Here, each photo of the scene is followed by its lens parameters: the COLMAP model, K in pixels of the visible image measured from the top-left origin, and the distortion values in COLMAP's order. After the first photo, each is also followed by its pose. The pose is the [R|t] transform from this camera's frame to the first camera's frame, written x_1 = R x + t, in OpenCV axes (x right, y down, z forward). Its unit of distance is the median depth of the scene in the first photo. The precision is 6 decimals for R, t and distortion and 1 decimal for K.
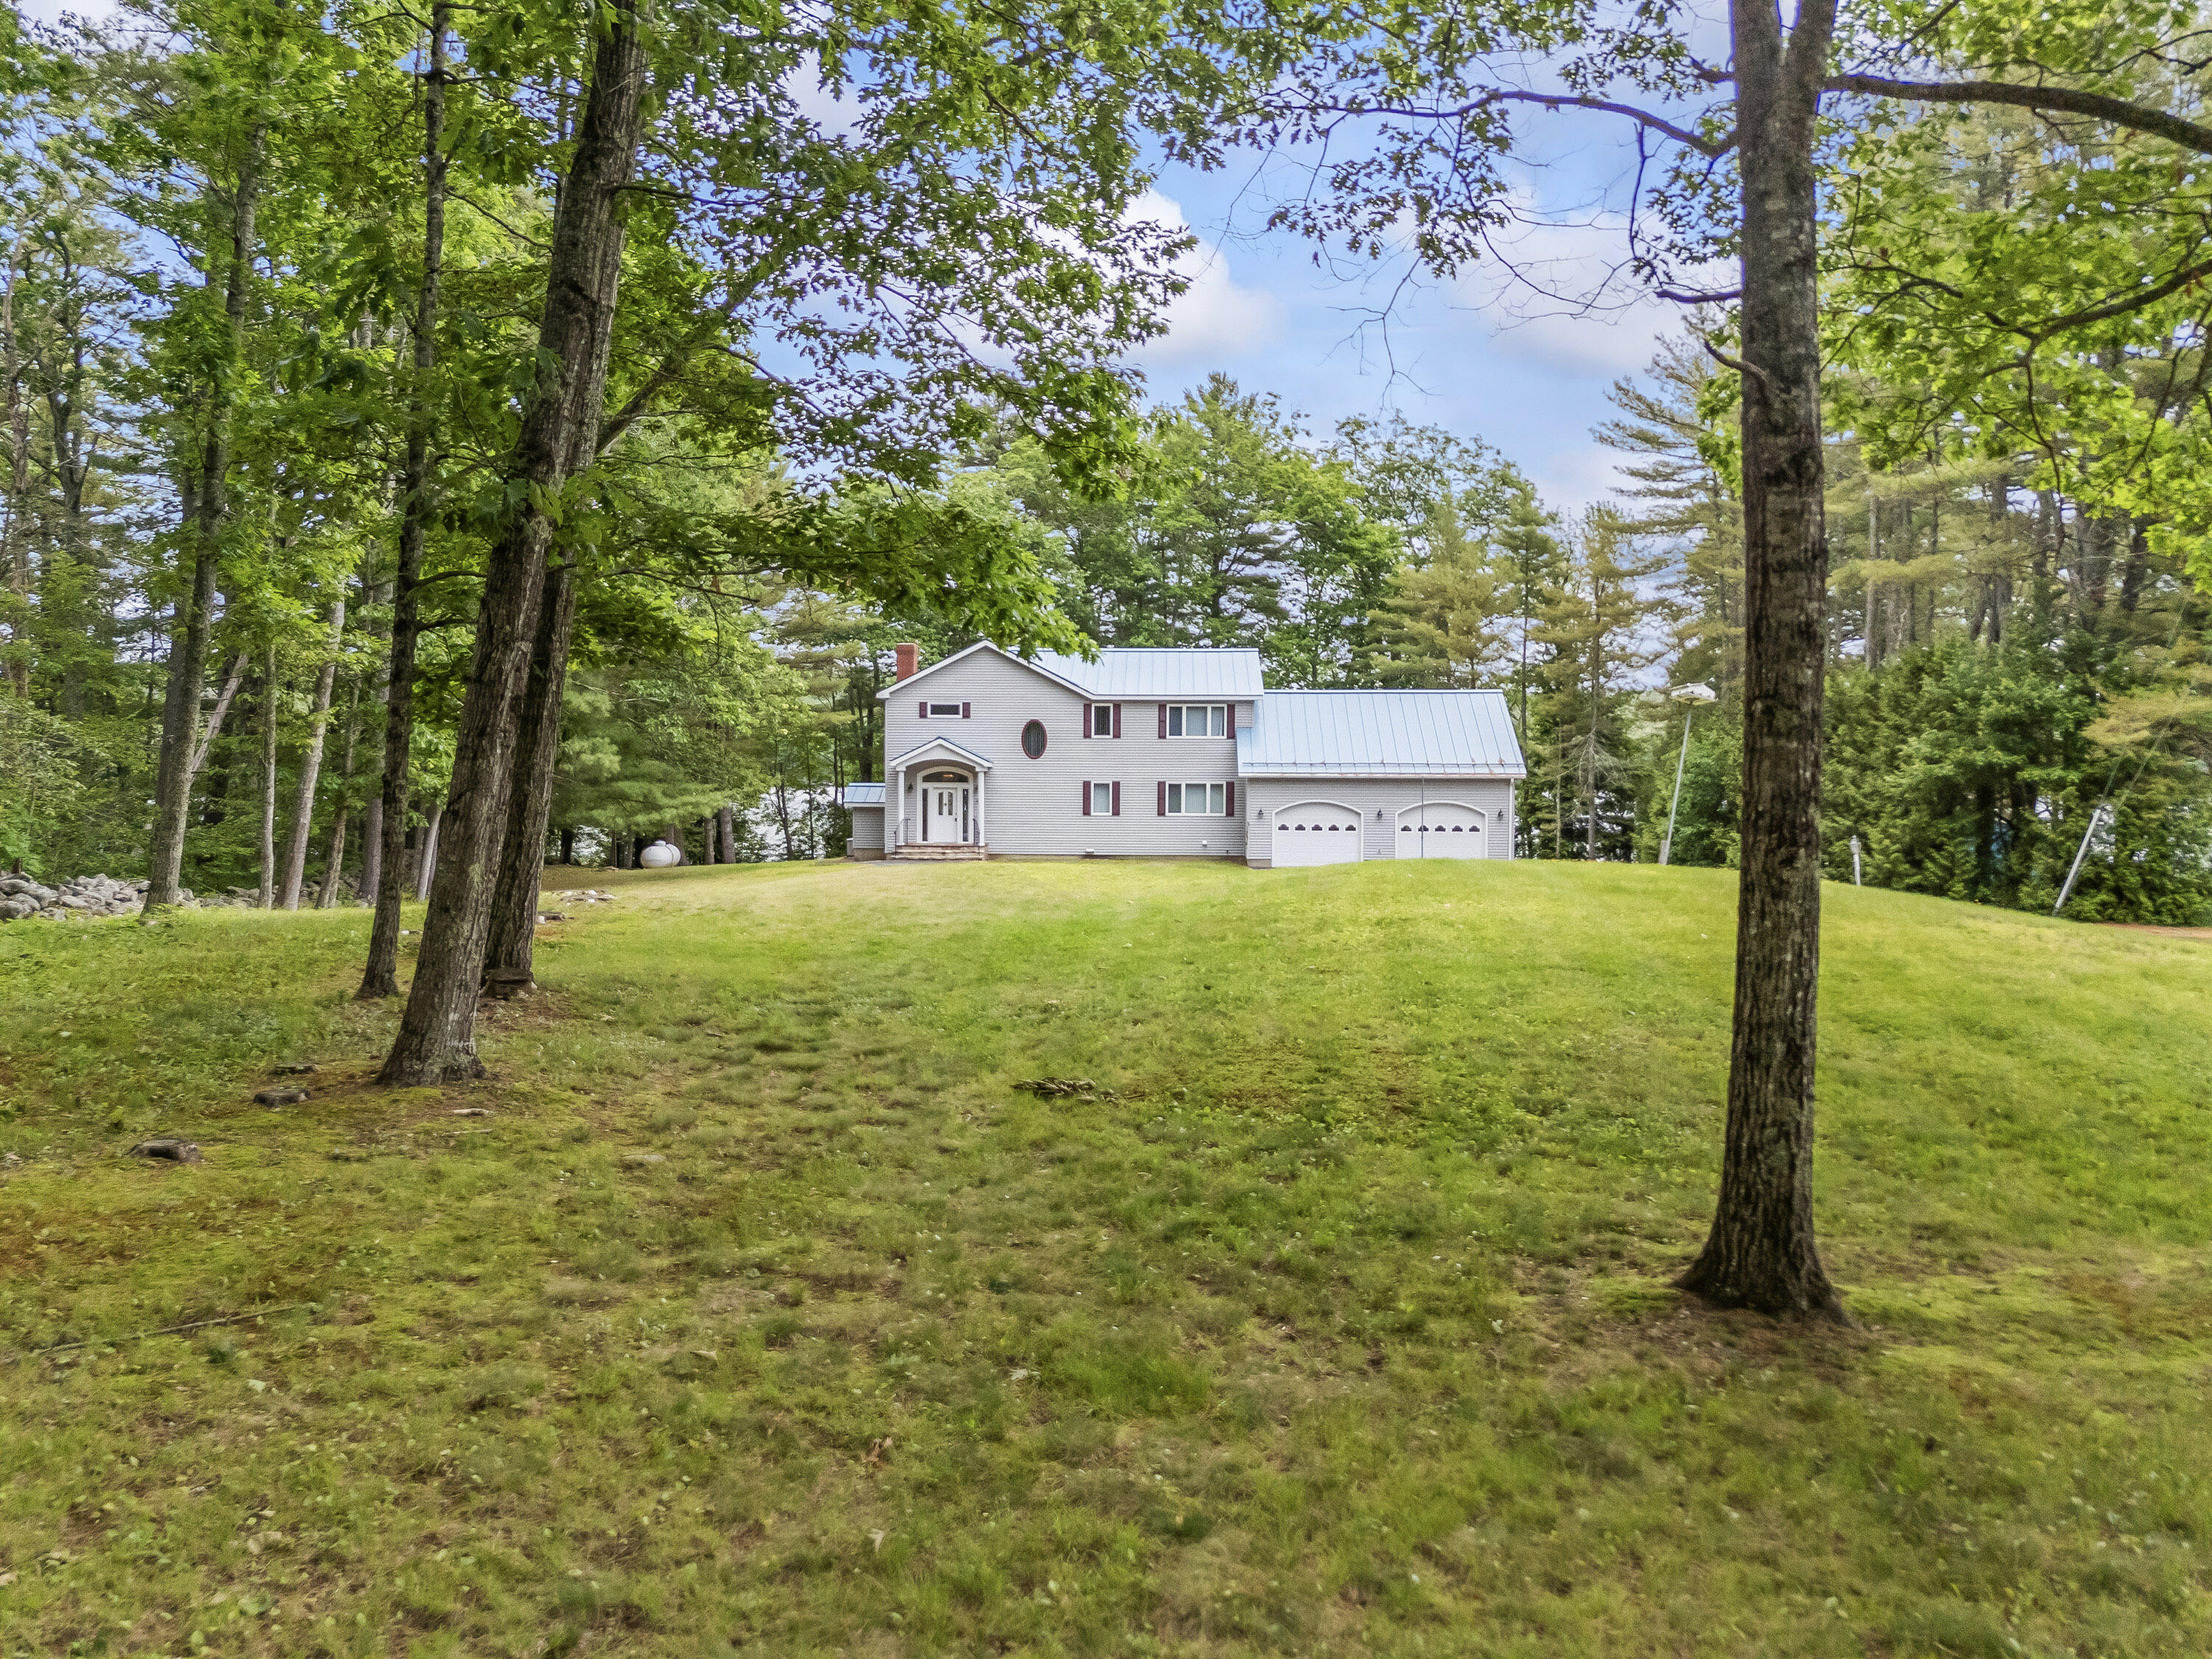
lens RADIAL K [[1626.9, 0, 1111.4], [0, 1626.9, 819.2], [0, 0, 1]] dist [0.051824, -0.032552]
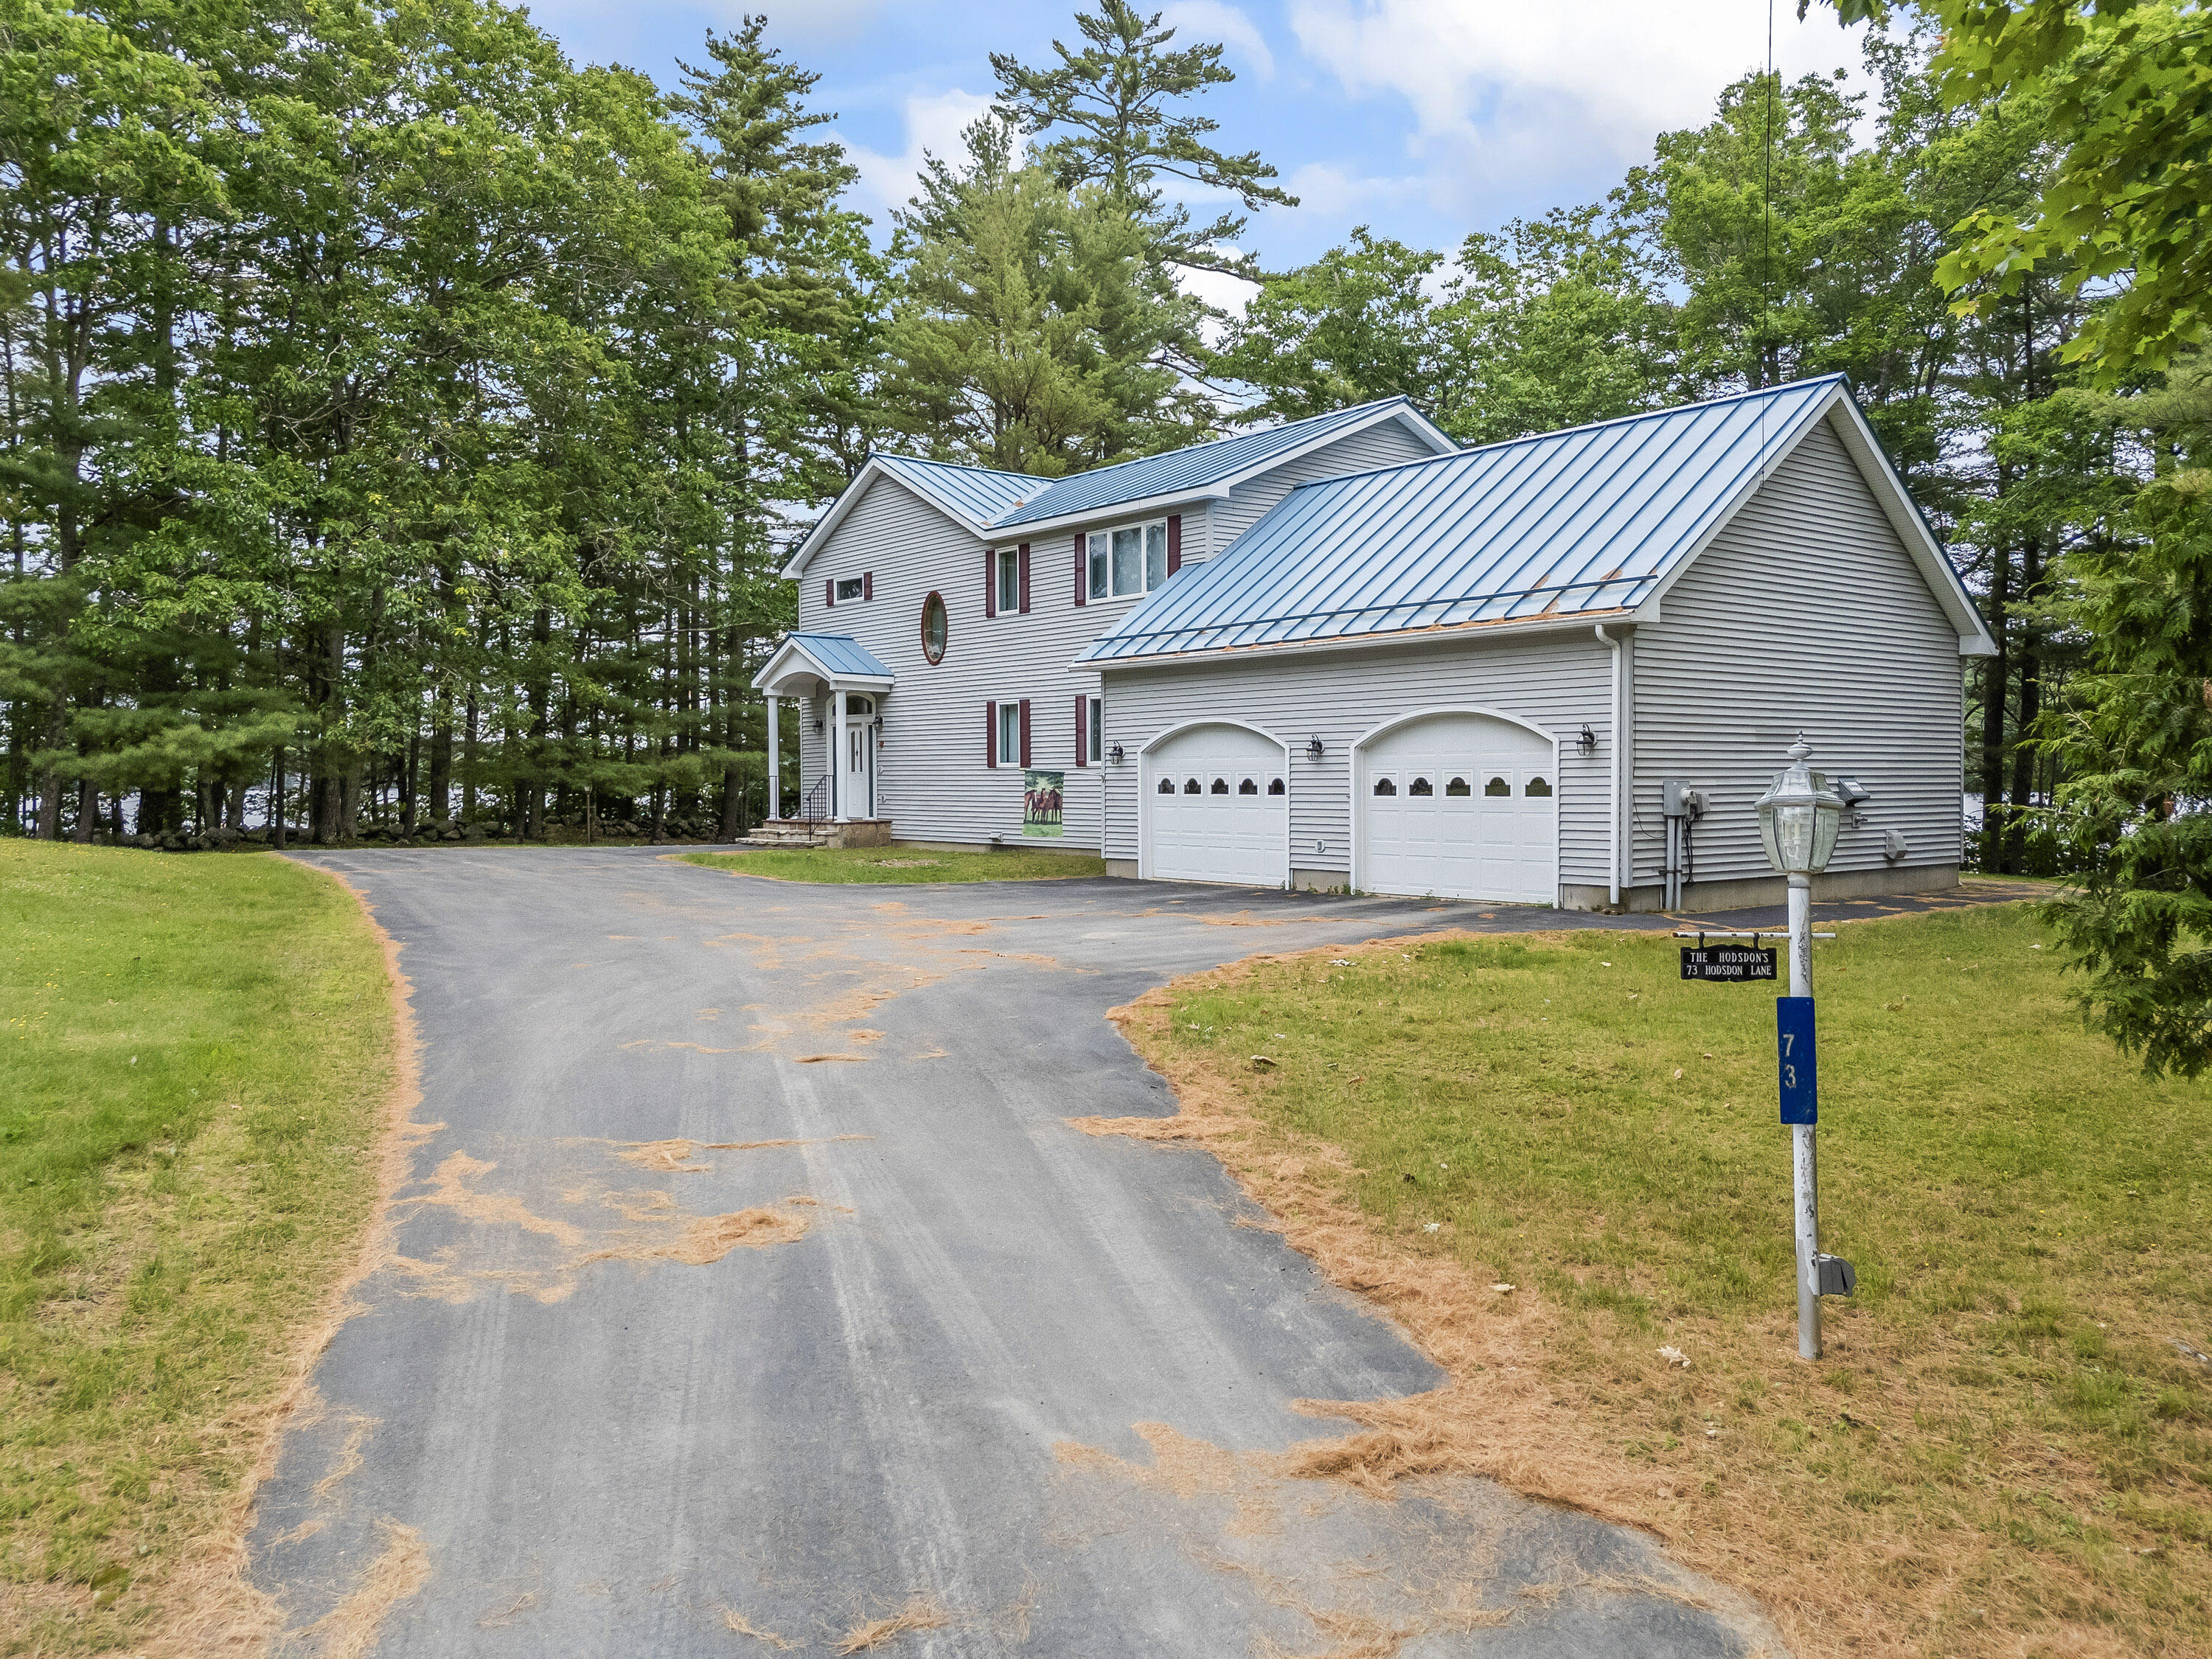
lens RADIAL K [[1626.9, 0, 1123.5], [0, 1626.9, 824.7], [0, 0, 1]] dist [0.051824, -0.032552]
pose [[0.675181, 0.013453, -0.737530, 0.395798], [-0.019953, 0.999801, -0.000030, 0.015056], [0.737382, 0.014737, 0.675315, 0.683831]]
